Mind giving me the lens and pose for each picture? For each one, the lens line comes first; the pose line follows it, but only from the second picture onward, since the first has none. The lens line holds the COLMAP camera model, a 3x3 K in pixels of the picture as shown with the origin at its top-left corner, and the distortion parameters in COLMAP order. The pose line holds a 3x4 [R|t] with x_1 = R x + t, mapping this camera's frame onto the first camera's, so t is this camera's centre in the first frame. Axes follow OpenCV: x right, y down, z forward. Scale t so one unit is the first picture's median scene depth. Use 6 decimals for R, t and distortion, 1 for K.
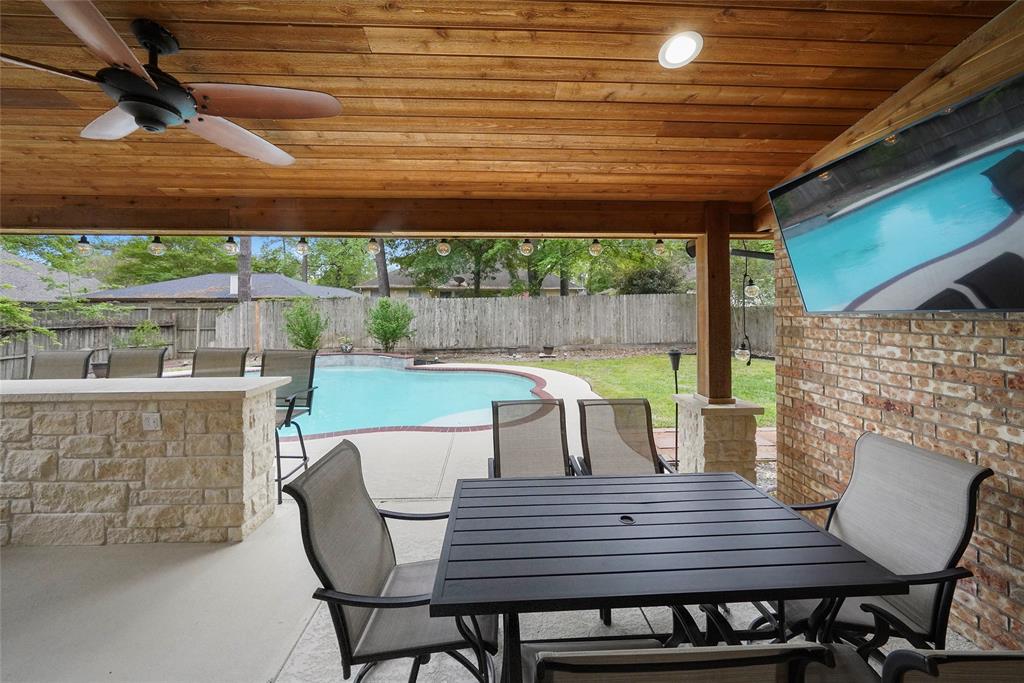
lens RADIAL K [[355.6, 0, 512.4], [0, 355.6, 307.5], [0, 0, 1]] dist [-0.002294, 0.000418]
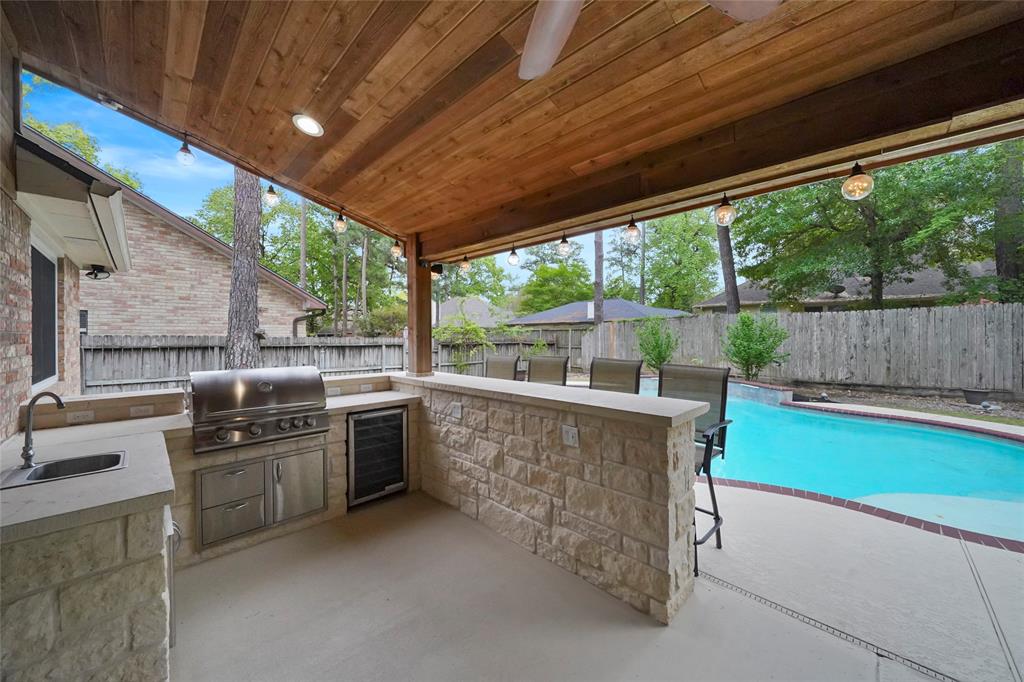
lens RADIAL K [[355.6, 0, 512.4], [0, 355.6, 341.7], [0, 0, 1]] dist [-0.002294, 0.000418]
pose [[0.654793, 0.002320, -0.755805, -0.404153], [0.016613, 0.999710, 0.017461, 0.064783], [0.755626, -0.023989, 0.654564, 0.292141]]
